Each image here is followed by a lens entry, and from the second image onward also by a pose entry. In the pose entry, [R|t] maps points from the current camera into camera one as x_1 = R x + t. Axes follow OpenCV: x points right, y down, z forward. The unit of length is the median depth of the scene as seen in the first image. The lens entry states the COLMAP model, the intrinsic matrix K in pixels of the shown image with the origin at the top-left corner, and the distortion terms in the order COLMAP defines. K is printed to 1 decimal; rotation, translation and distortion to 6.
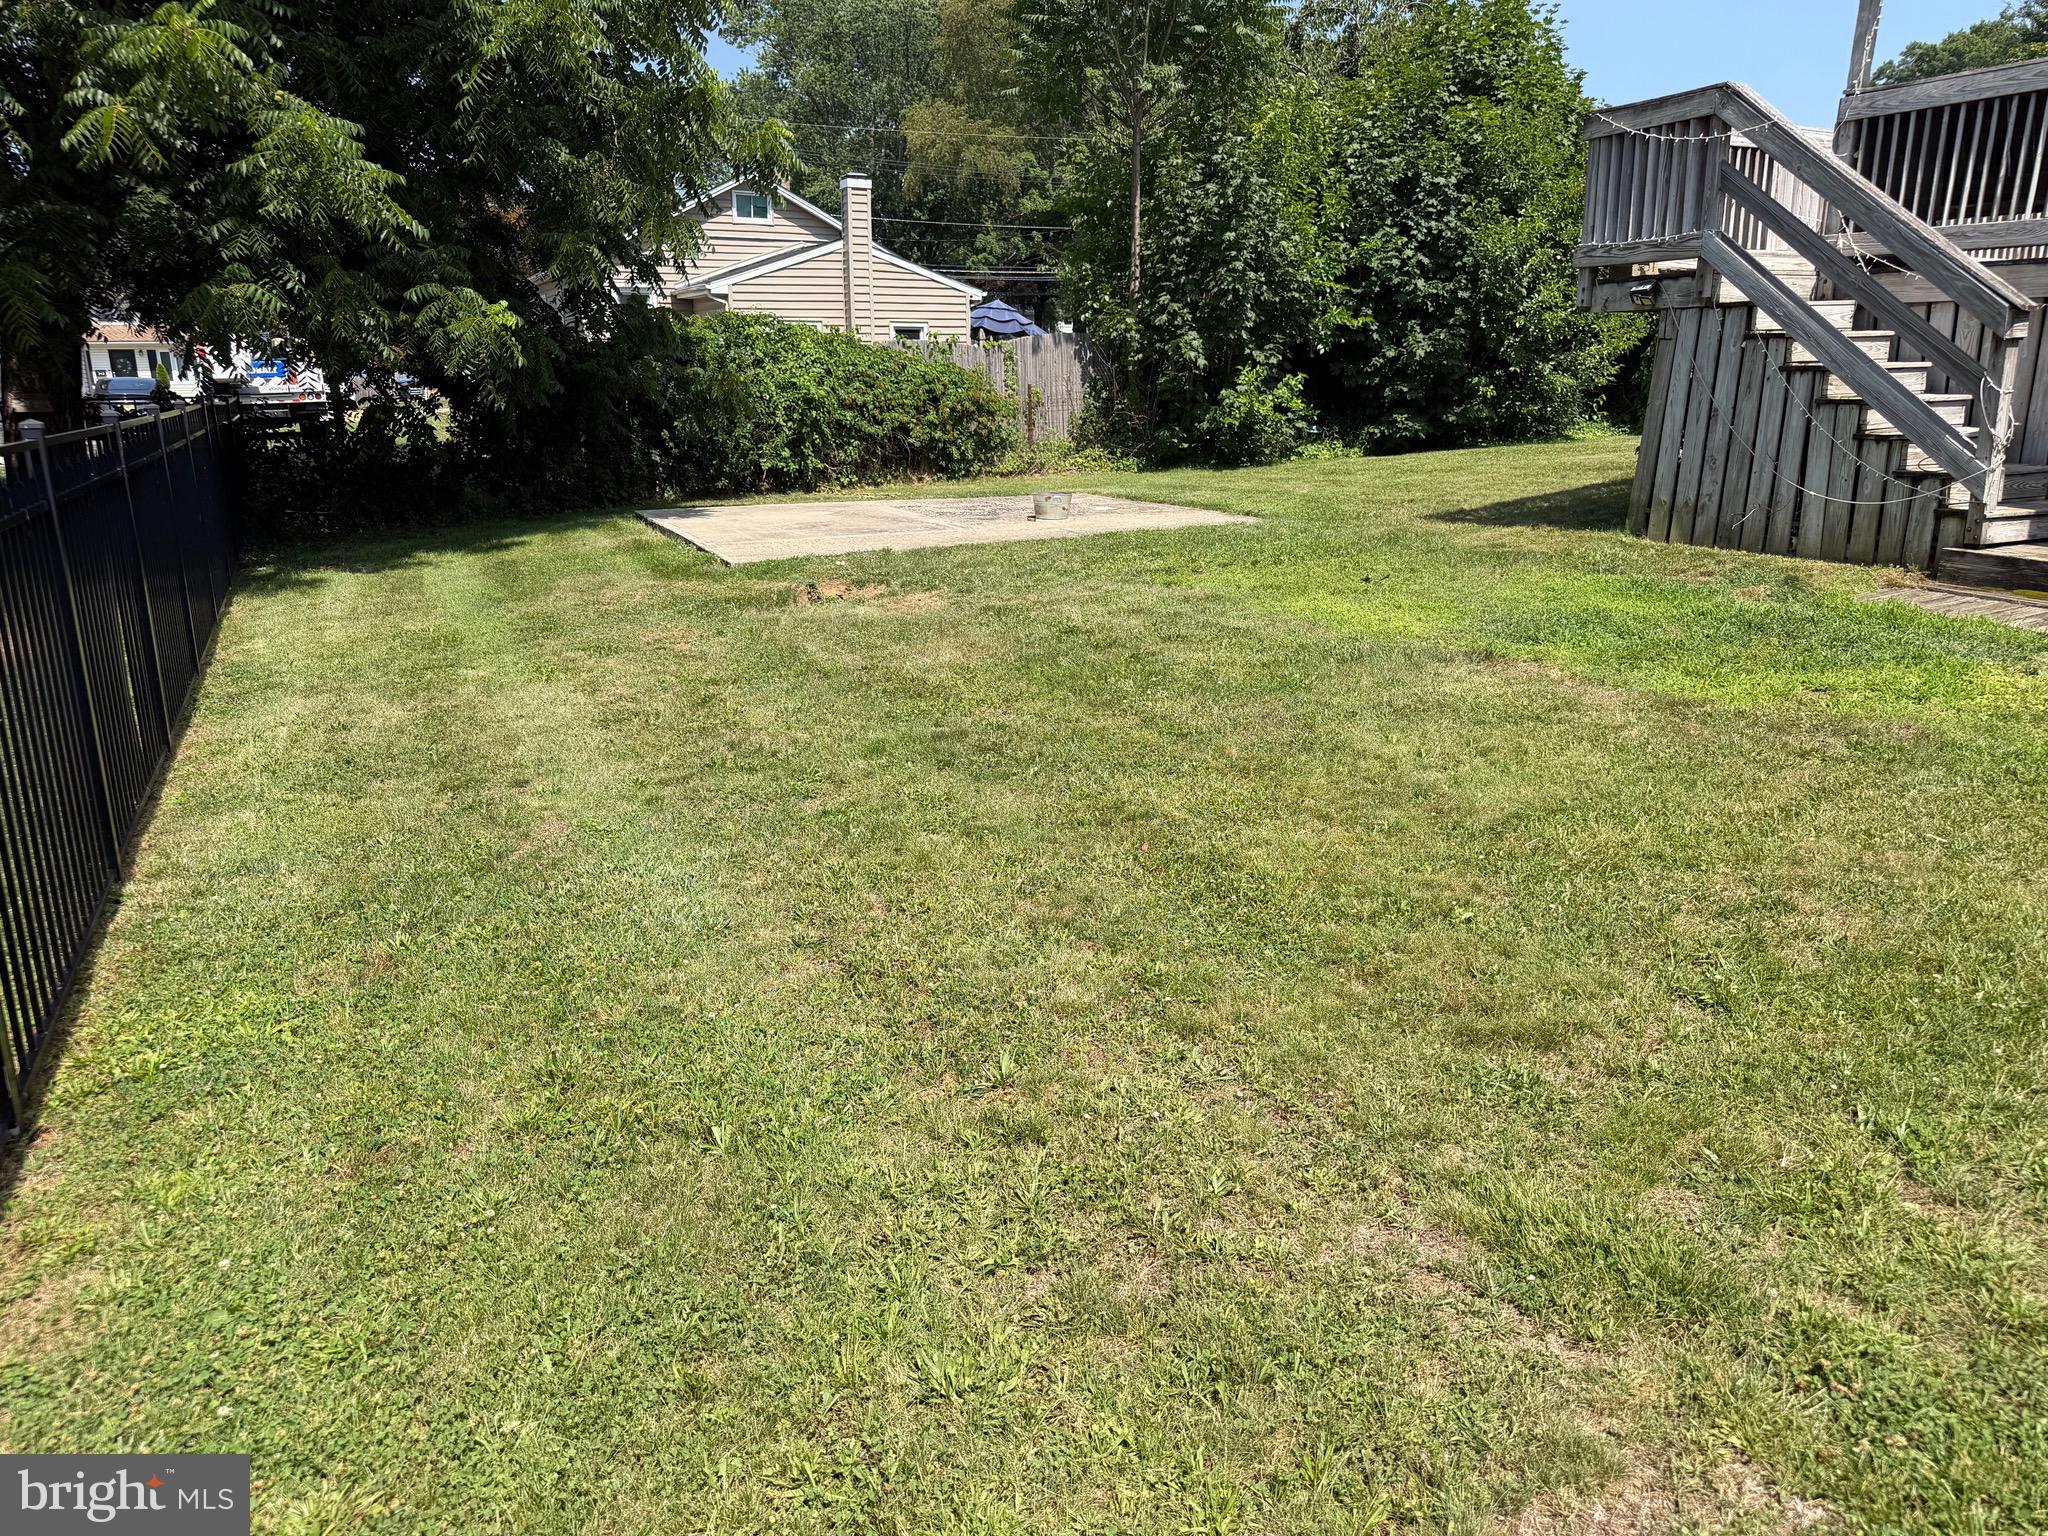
lens RADIAL K [[1482.8, 0, 976.1], [0, 1482.8, 781.7], [0, 0, 1]] dist [0.033359, -0.050031]
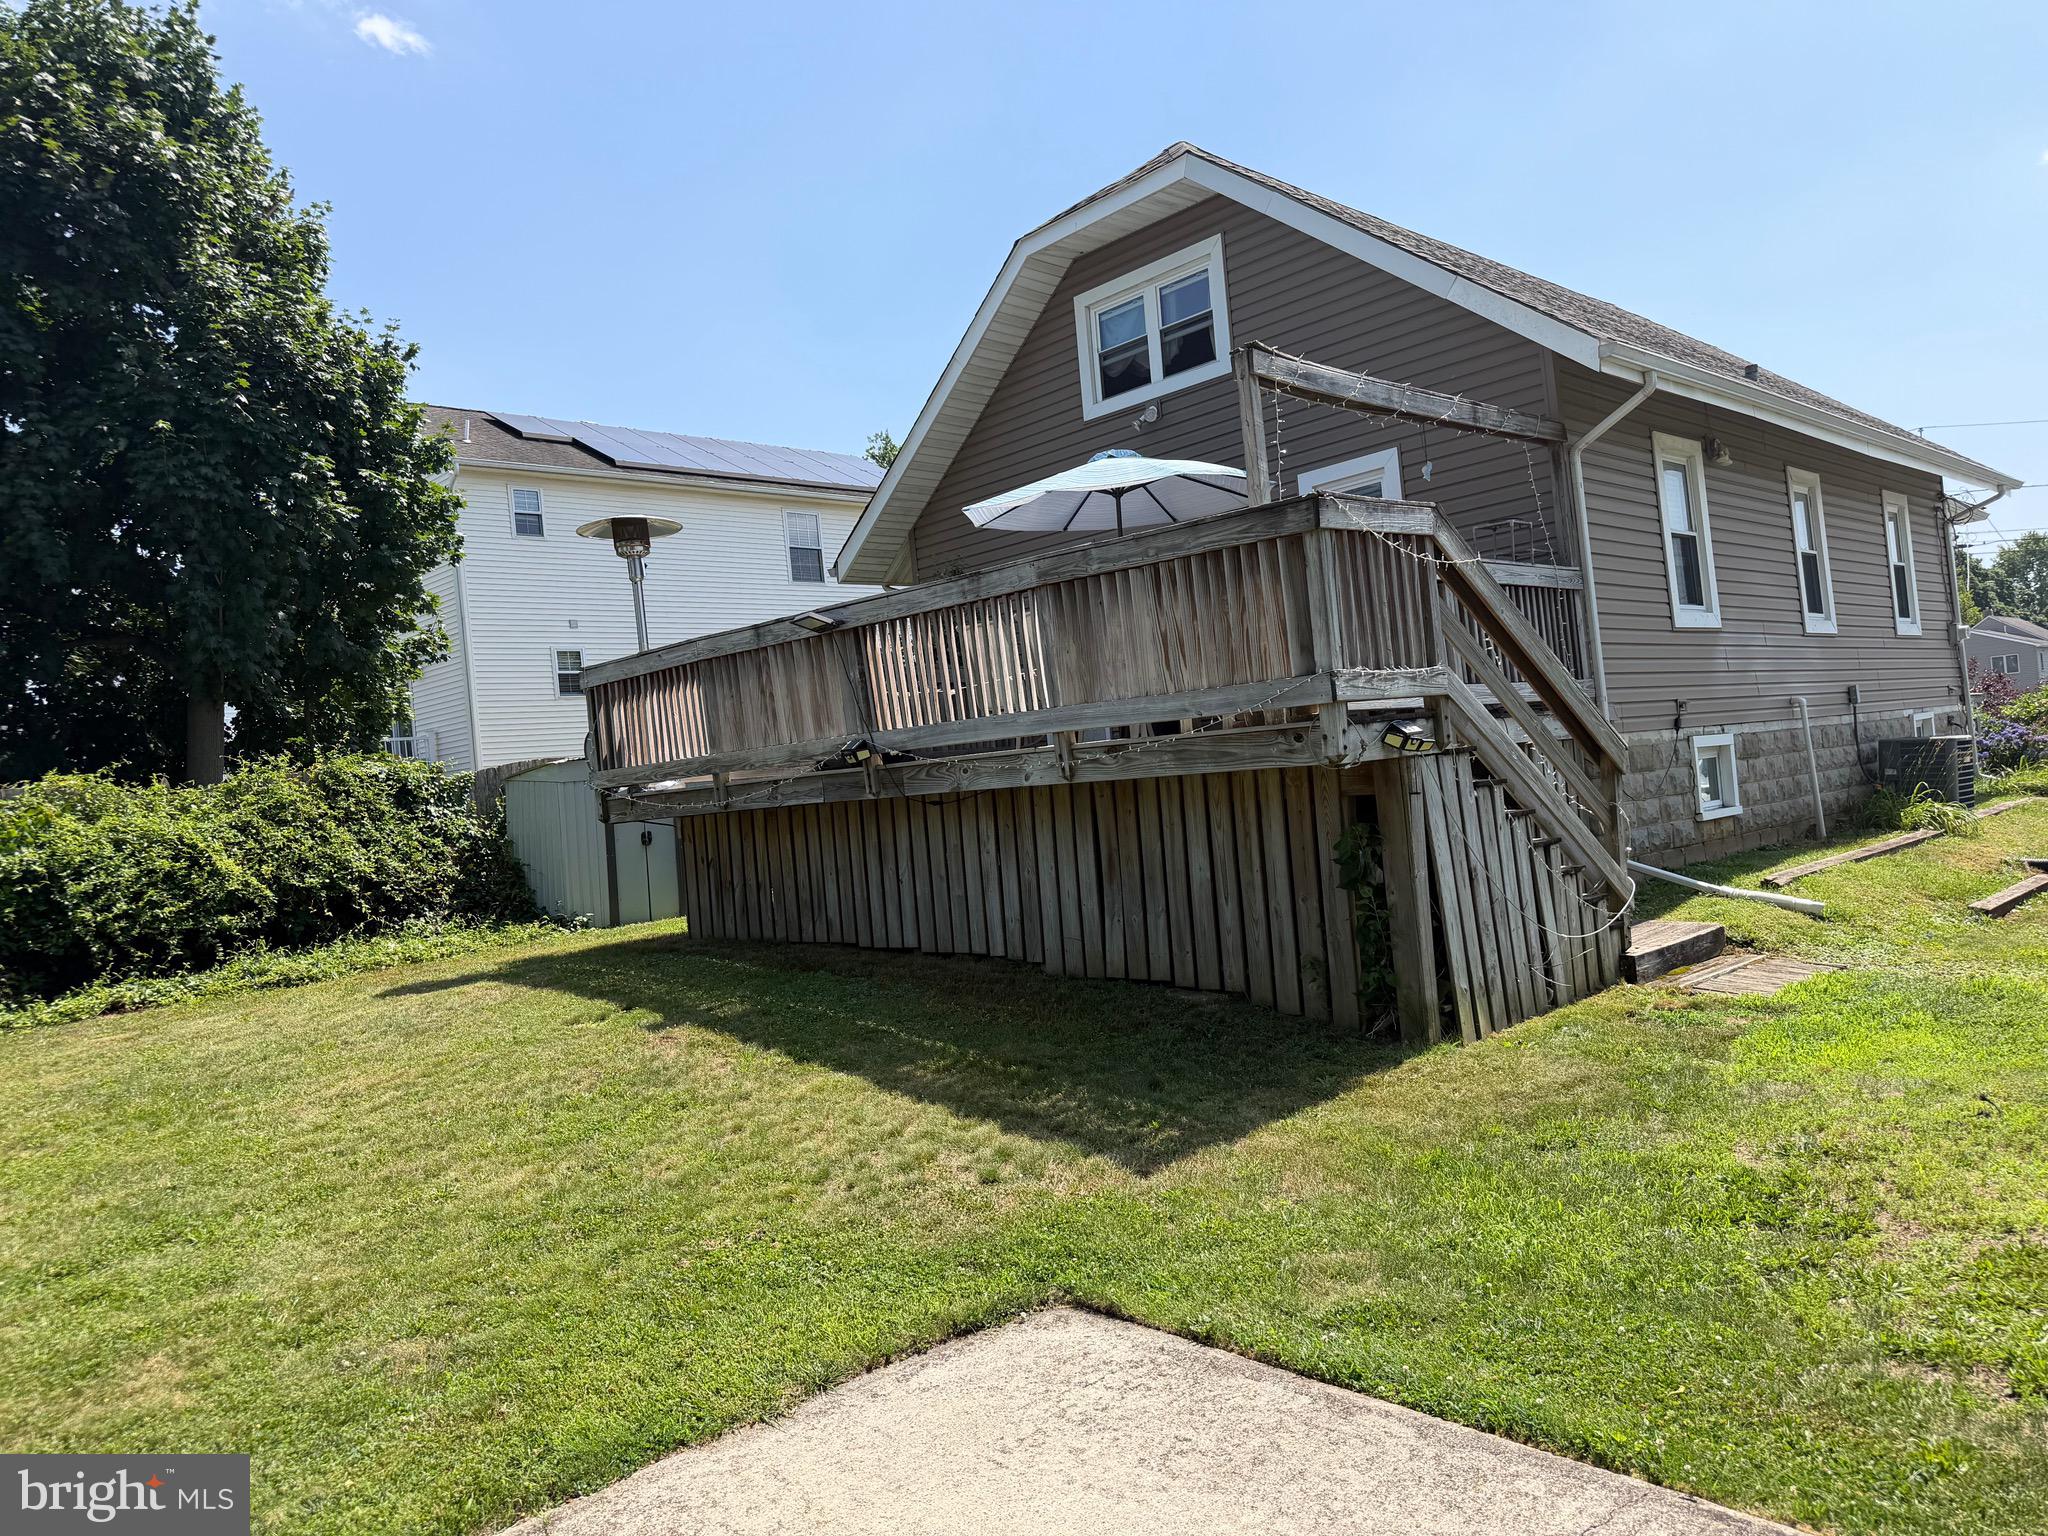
lens RADIAL K [[1423.3, 0, 1024.0], [0, 1423.3, 768.0], [0, 0, 1]] dist [0.121521, -0.124998]
pose [[-0.349103, 0.048254, 0.935841, -0.093187], [0.337334, 0.938193, 0.077462, -0.236548], [-0.874261, 0.342733, -0.343803, 0.776406]]
